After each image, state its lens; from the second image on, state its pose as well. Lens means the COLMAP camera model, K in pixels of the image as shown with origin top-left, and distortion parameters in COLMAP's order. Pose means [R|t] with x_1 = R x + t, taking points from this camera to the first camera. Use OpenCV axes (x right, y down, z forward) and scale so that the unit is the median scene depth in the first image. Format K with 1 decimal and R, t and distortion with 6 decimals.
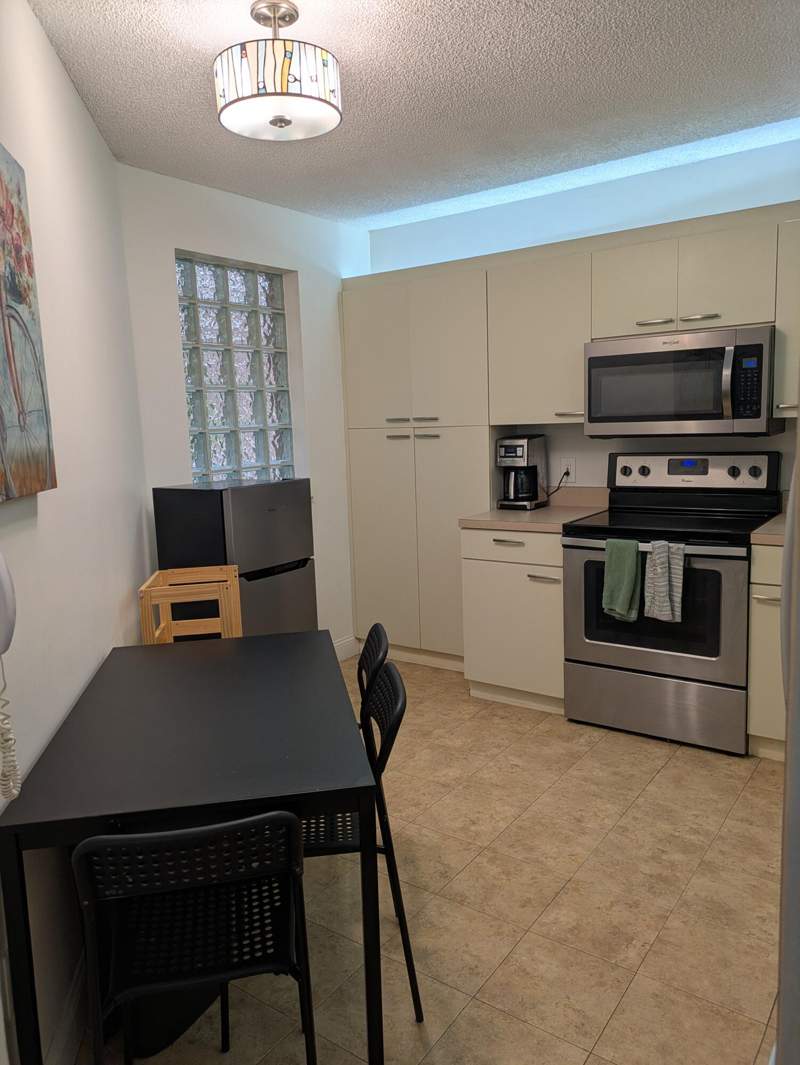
lens RADIAL K [[784.7, 0, 395.0], [0, 784.7, 528.6], [0, 0, 1]] dist [0.071985, -0.063133]
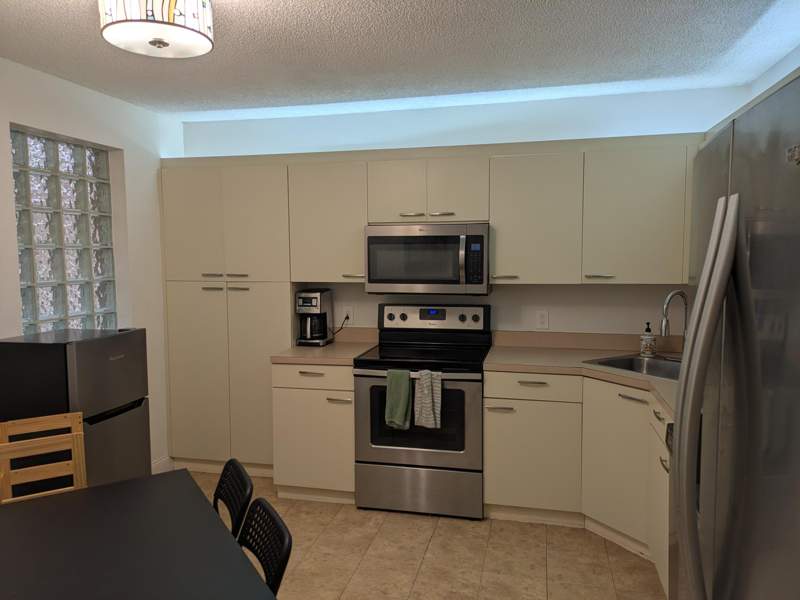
lens RADIAL K [[585.5, 0, 400.0], [0, 585.5, 300.0], [0, 0, 1]] dist [0.071701, -0.061262]
pose [[0.924816, 0.000719, 0.380414, -0.092541], [0.025695, 0.997596, -0.064352, -0.039241], [-0.379546, 0.069288, 0.922575, 0.045477]]
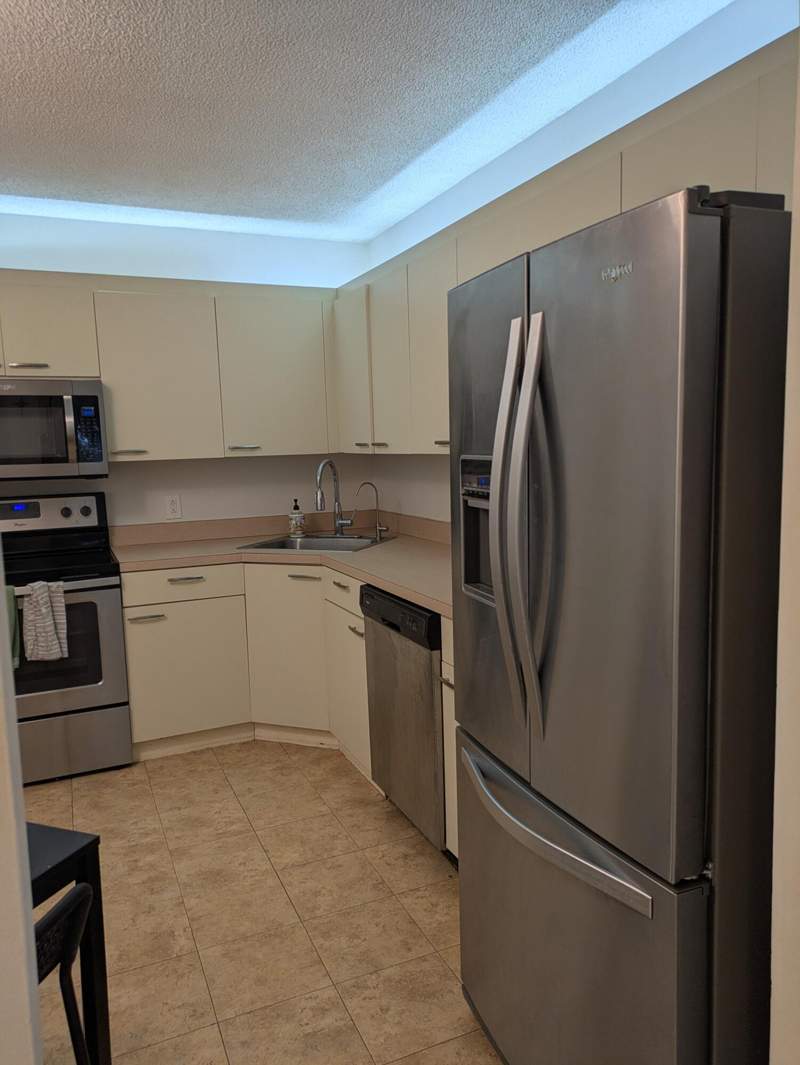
lens RADIAL K [[779.4, 0, 400.0], [0, 779.4, 537.6], [0, 0, 1]] dist [0.071701, -0.061262]
pose [[0.507388, -0.084203, 0.857594, -0.262716], [0.133210, 0.990916, 0.018481, 0.002243], [-0.851359, 0.104863, 0.513996, 0.078228]]
